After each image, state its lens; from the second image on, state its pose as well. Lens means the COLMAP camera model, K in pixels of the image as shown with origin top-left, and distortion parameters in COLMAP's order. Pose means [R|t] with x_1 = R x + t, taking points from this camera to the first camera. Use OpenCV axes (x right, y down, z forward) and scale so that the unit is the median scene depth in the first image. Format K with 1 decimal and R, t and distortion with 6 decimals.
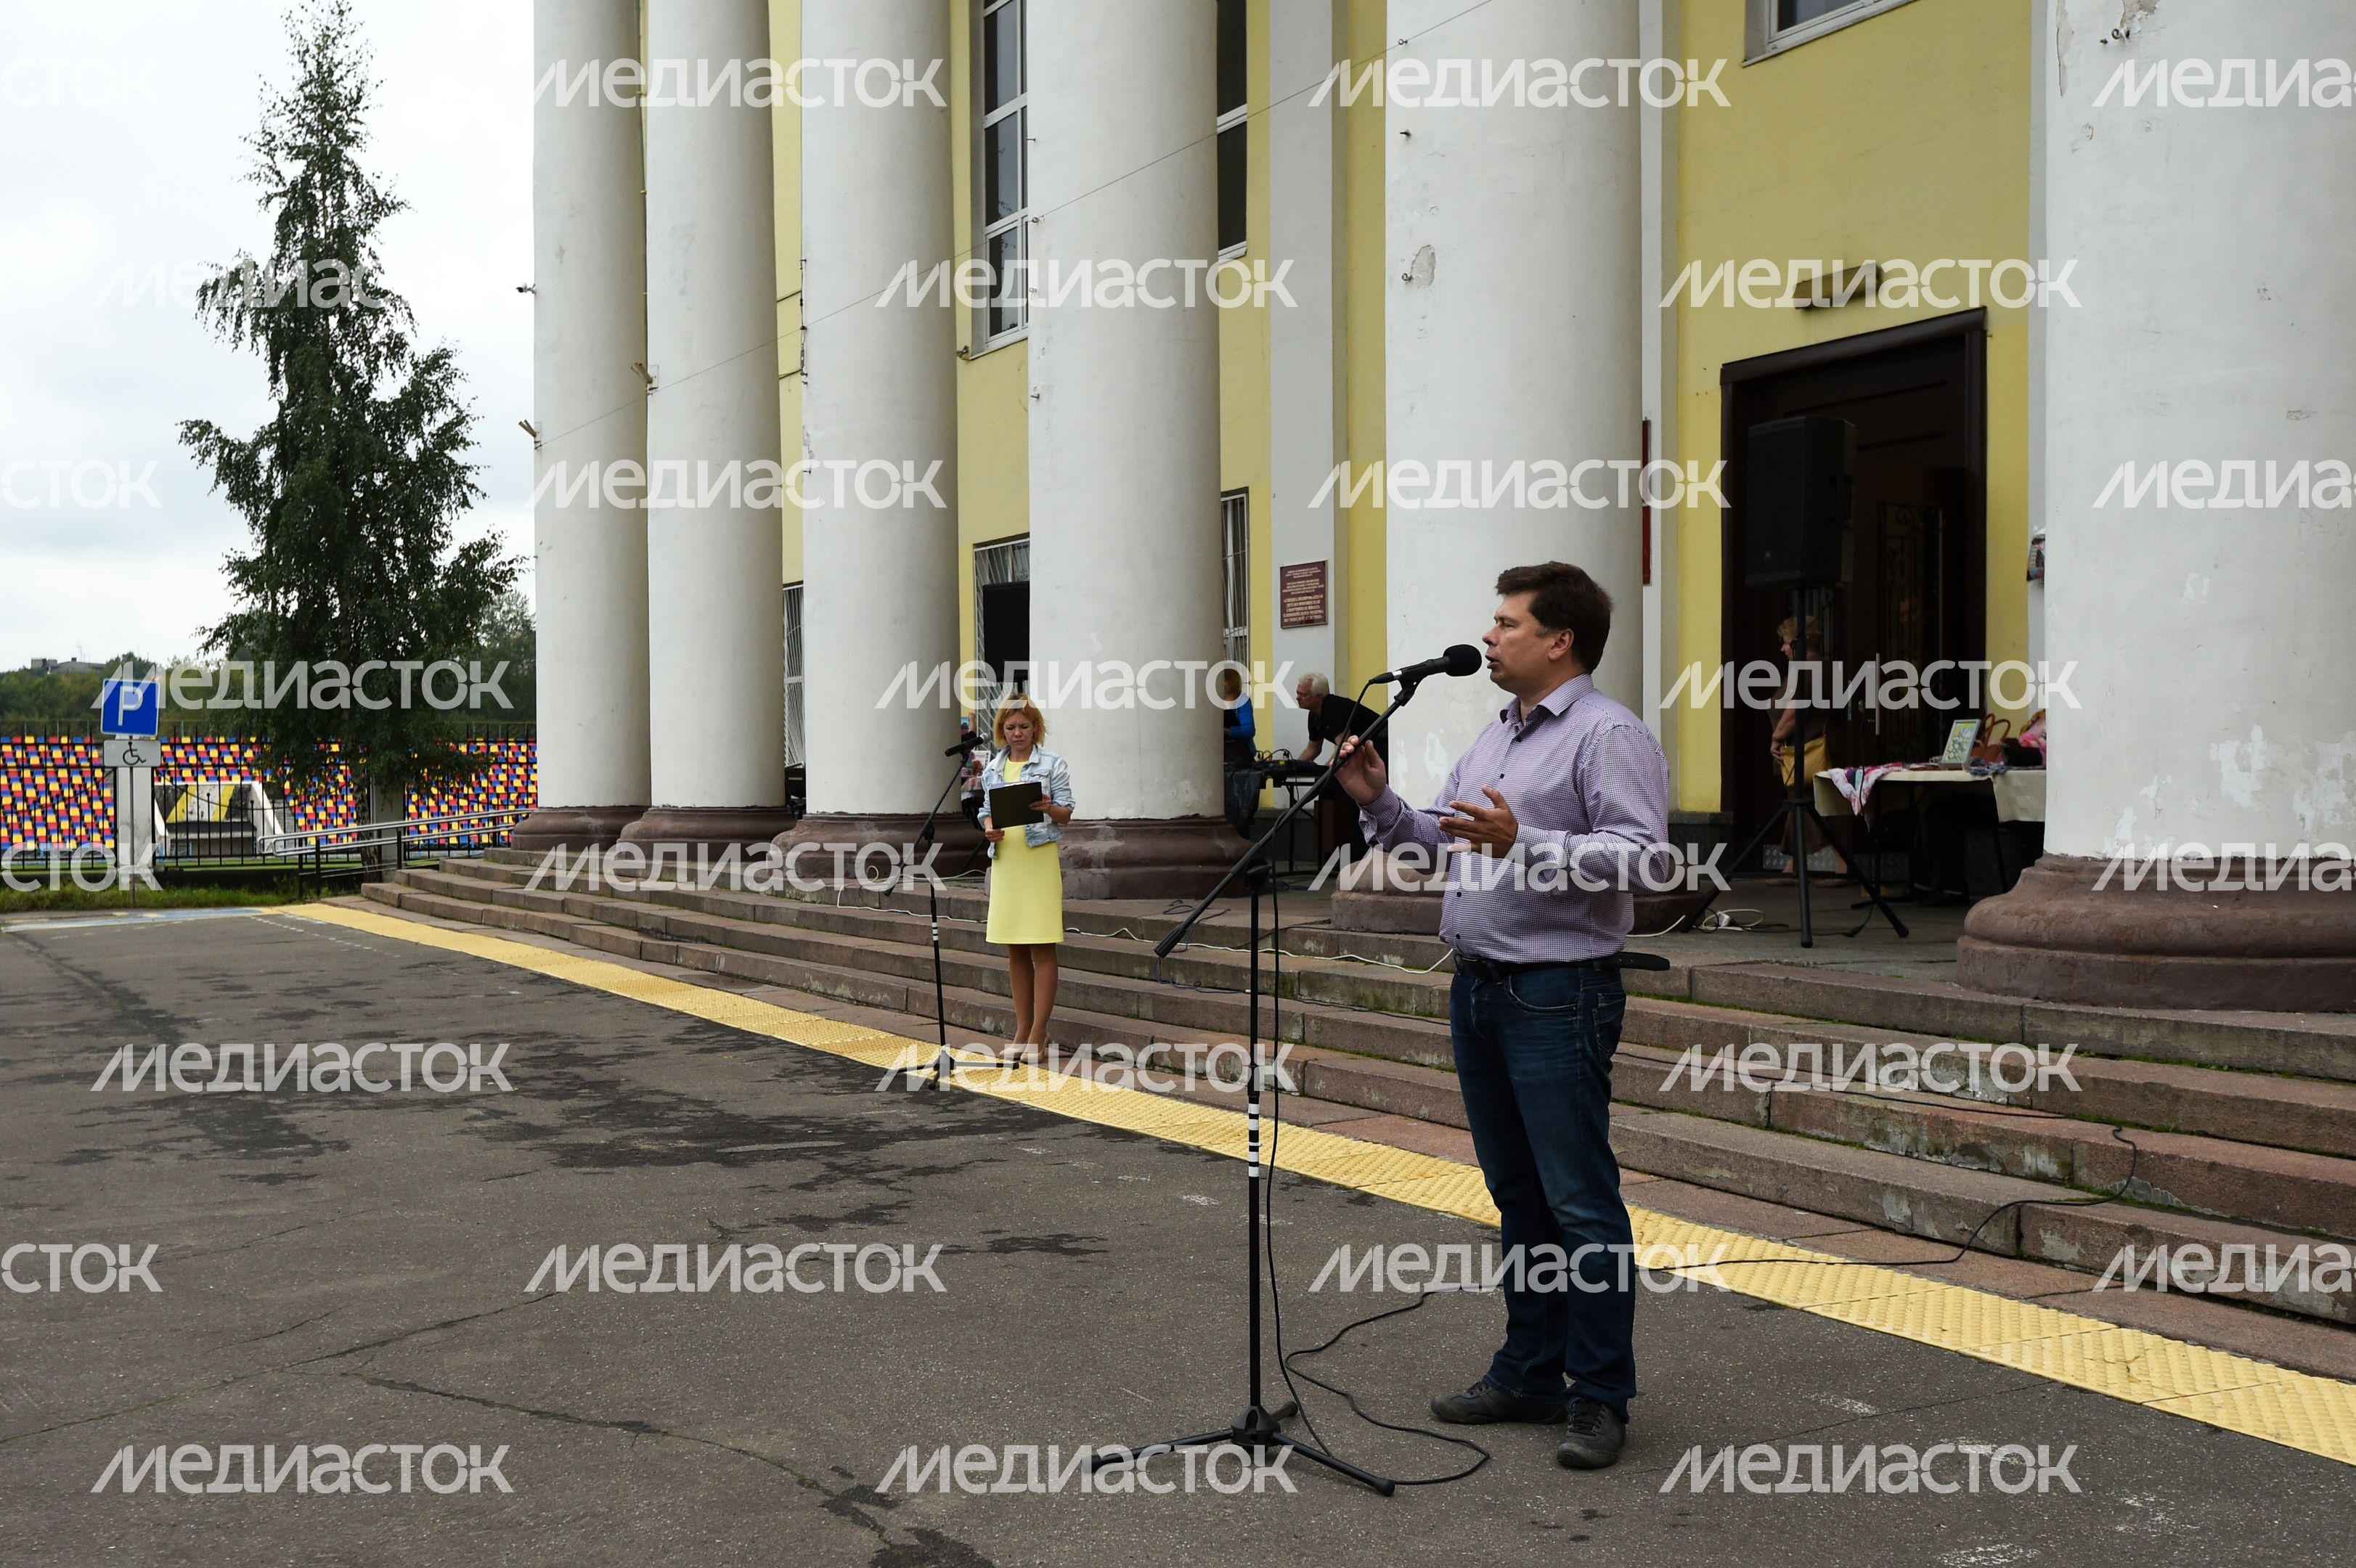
lens RADIAL K [[2652.2, 0, 965.4], [0, 2652.2, 814.0], [0, 0, 1]] dist [0.034297, 0.000000]
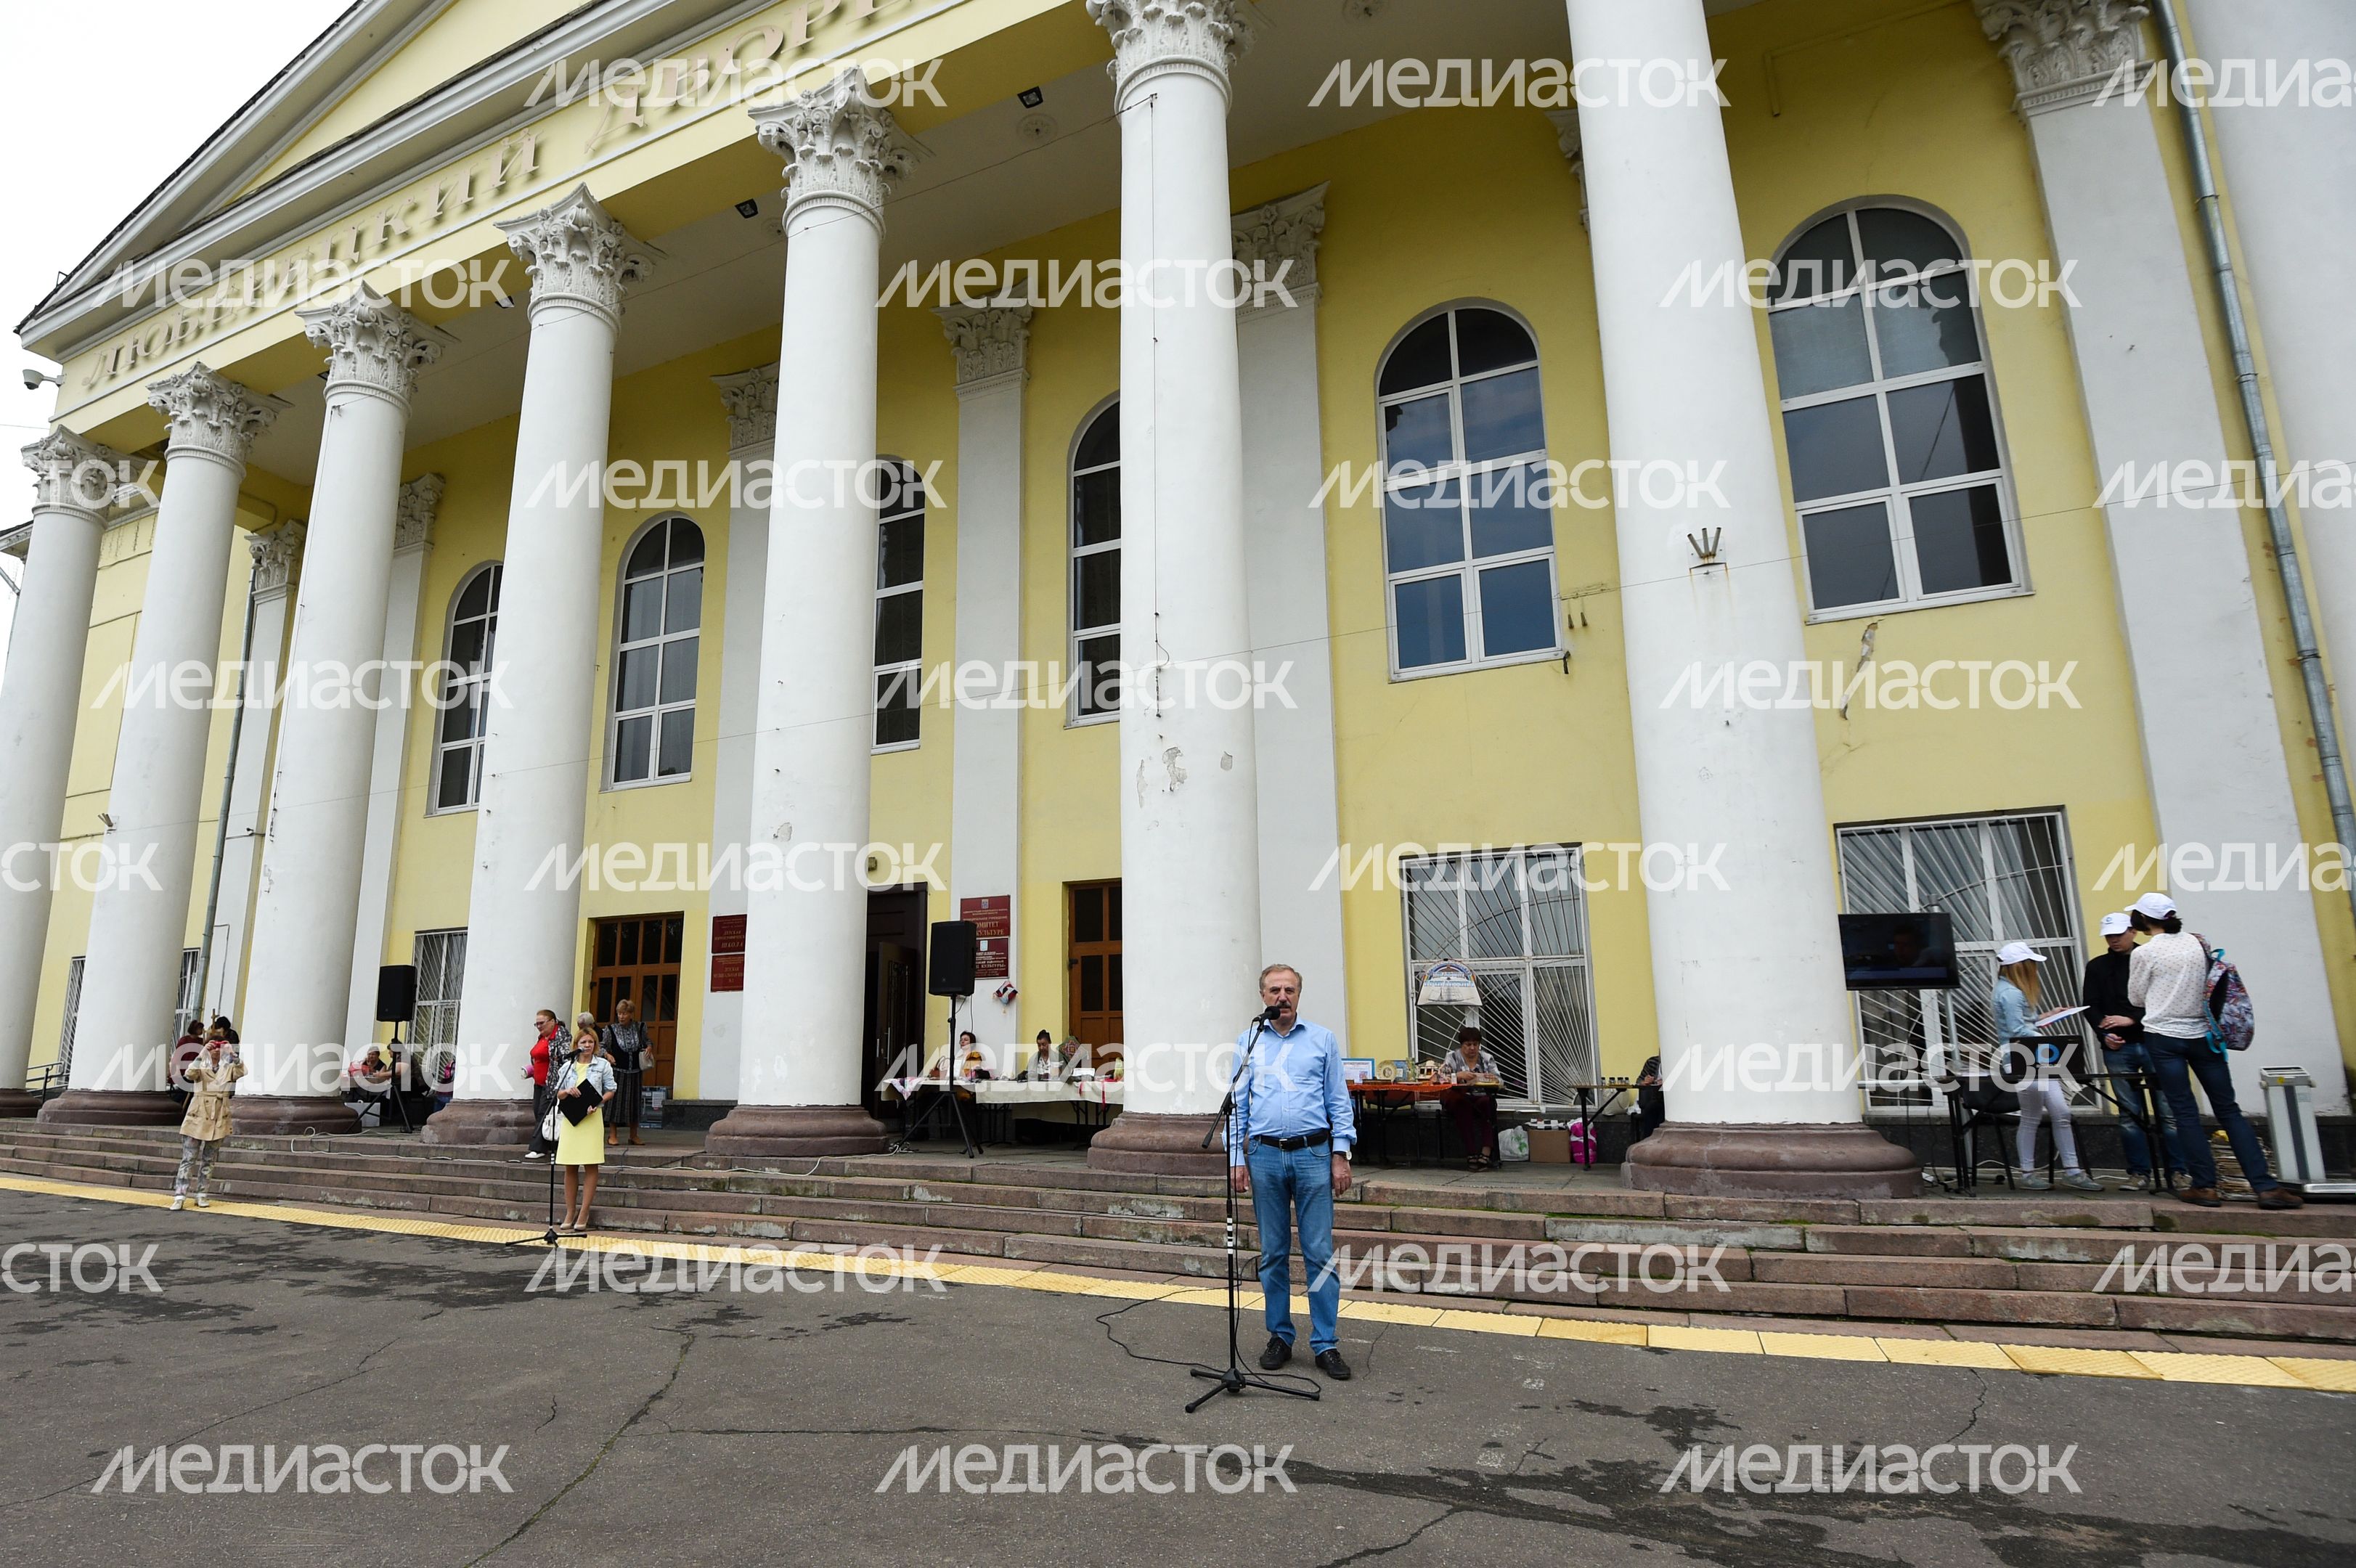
lens RADIAL K [[1266.5, 0, 982.3], [0, 1266.5, 839.6], [0, 0, 1]] dist [-0.009933, -0.015472]
pose [[0.775337, 0.139033, 0.616054, -0.408604], [-0.006127, 0.977077, -0.212798, 0.016629], [-0.631518, 0.161216, 0.758416, 0.173436]]
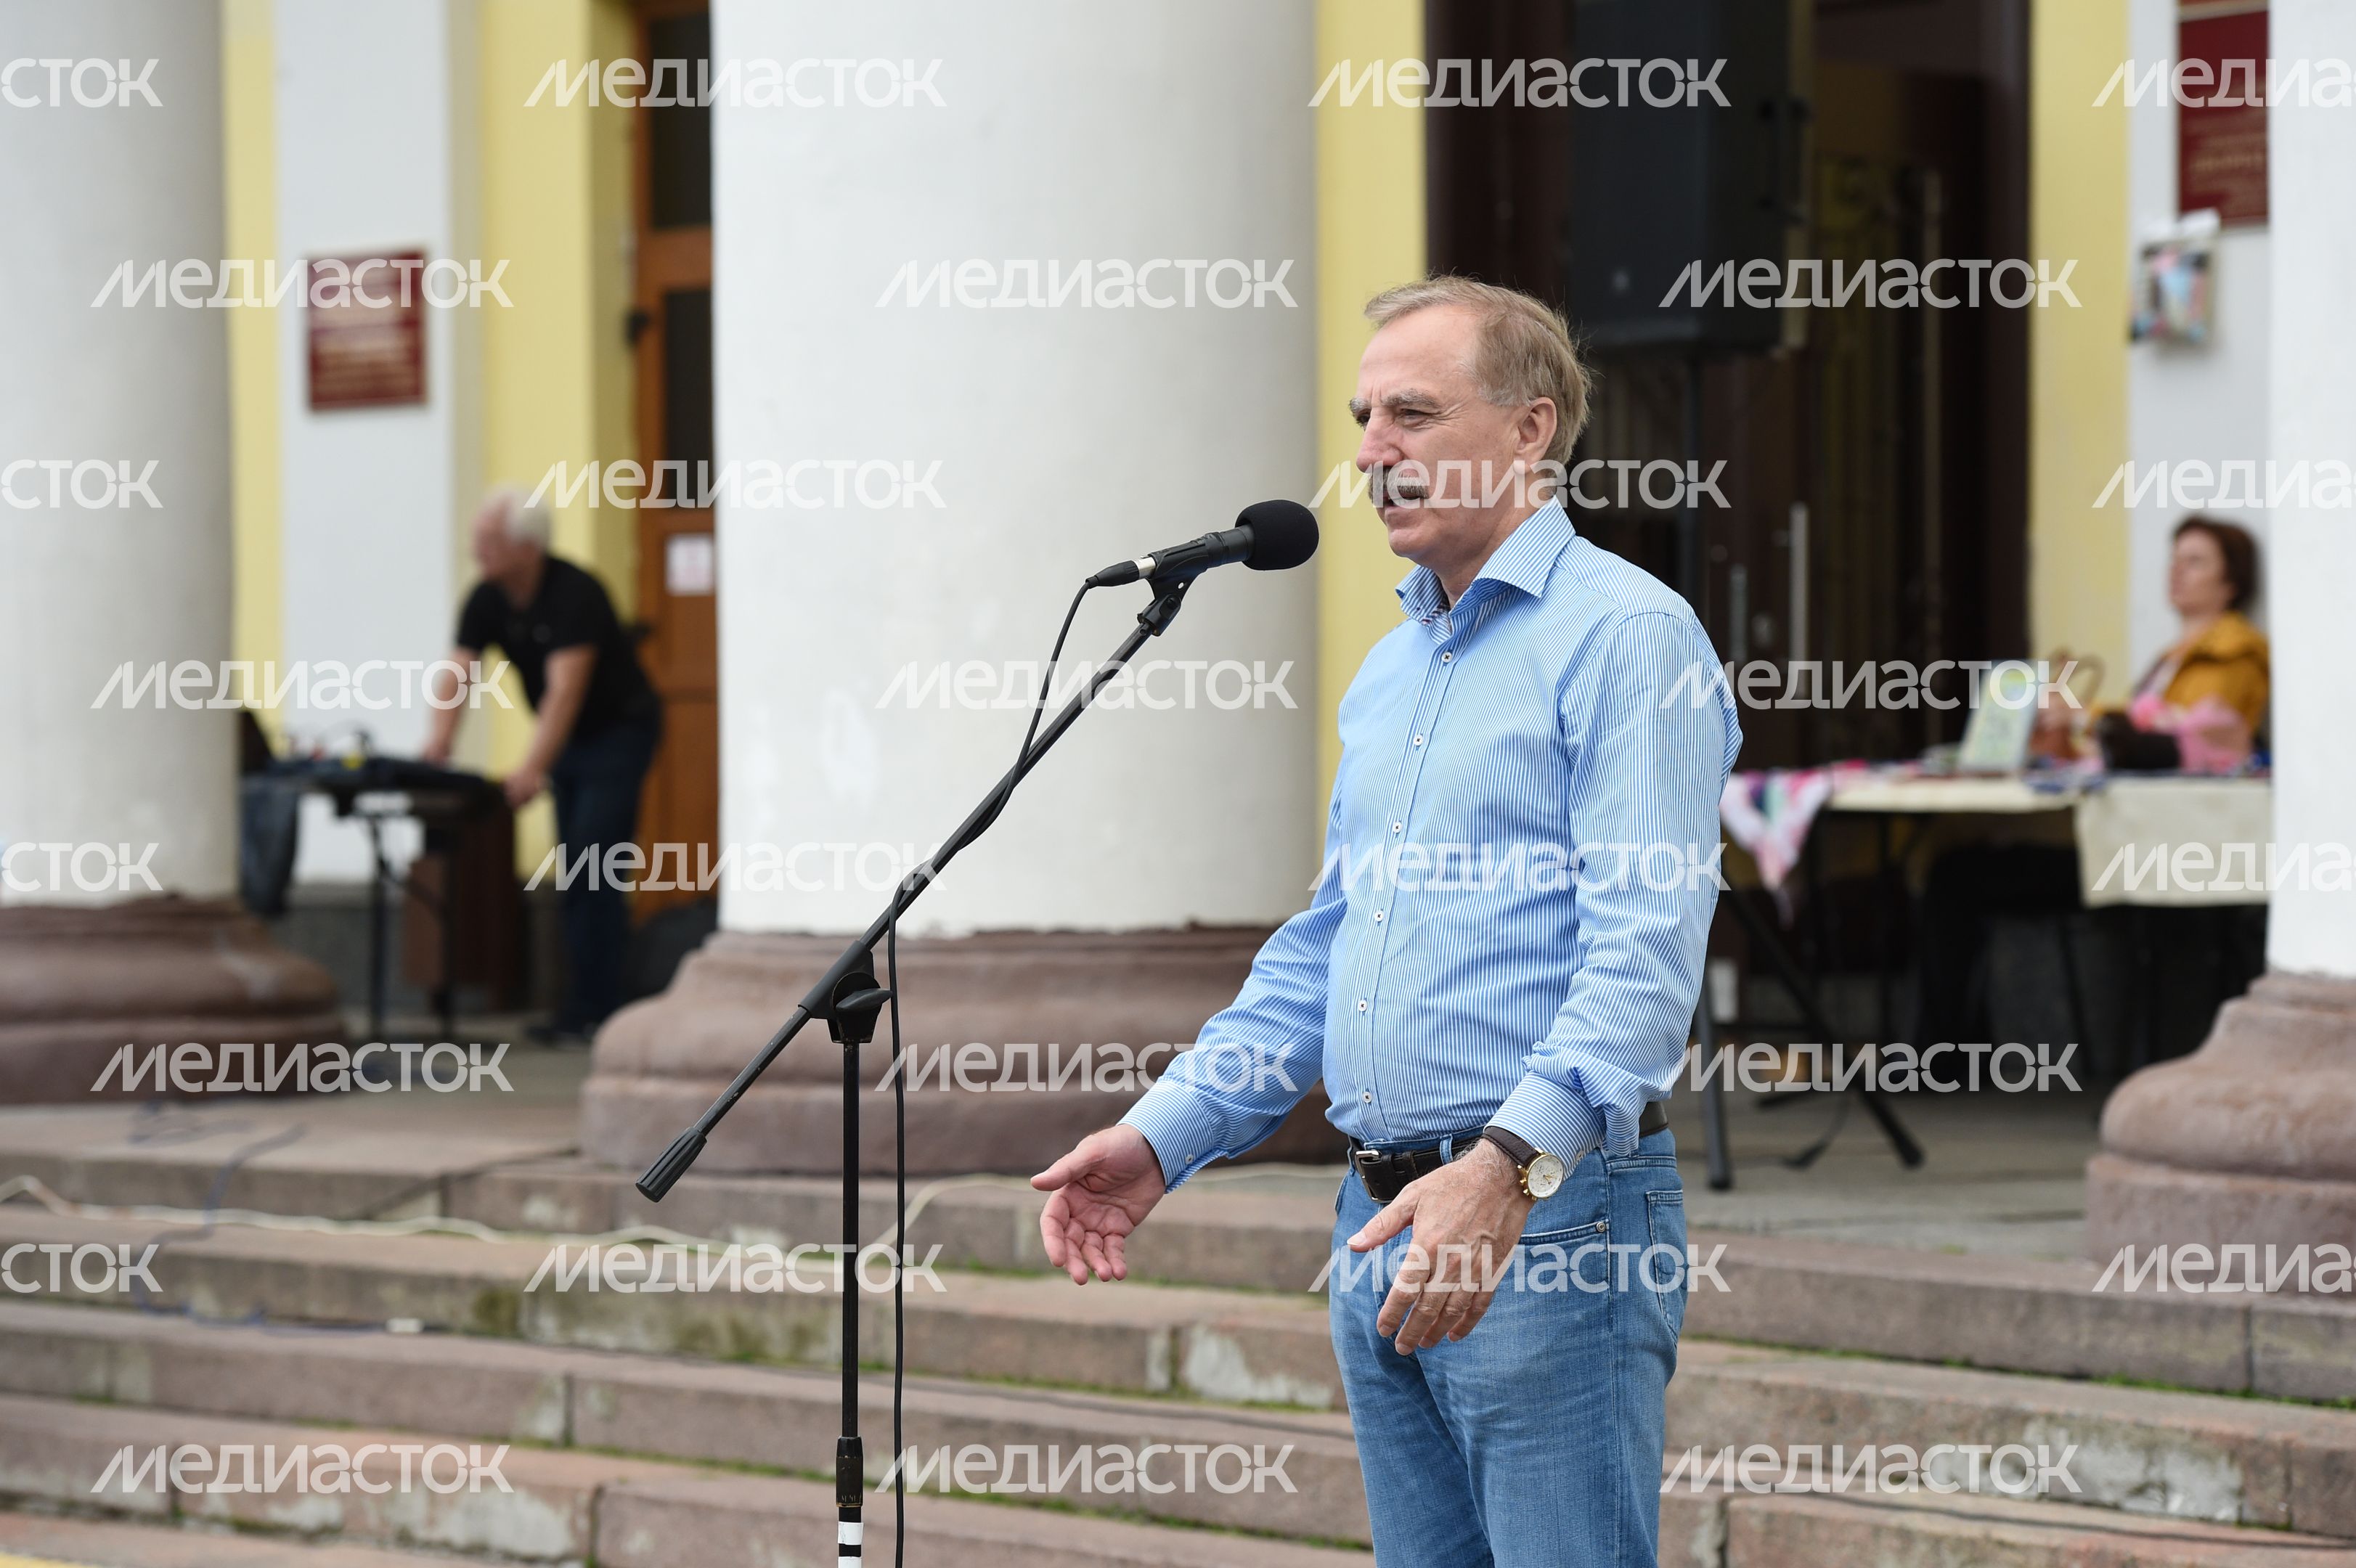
lens RADIAL K [[7181.9, 0, 1183.2], [0, 7181.9, 763.0], [0, 0, 1]] dist [0.293844, 0.000000]
pose [[0.961279, 0.003061, 0.275559, -0.100073], [0.002194, 0.999822, -0.018759, 0.002520], [-0.275568, 0.018637, 0.961101, -0.110033]]
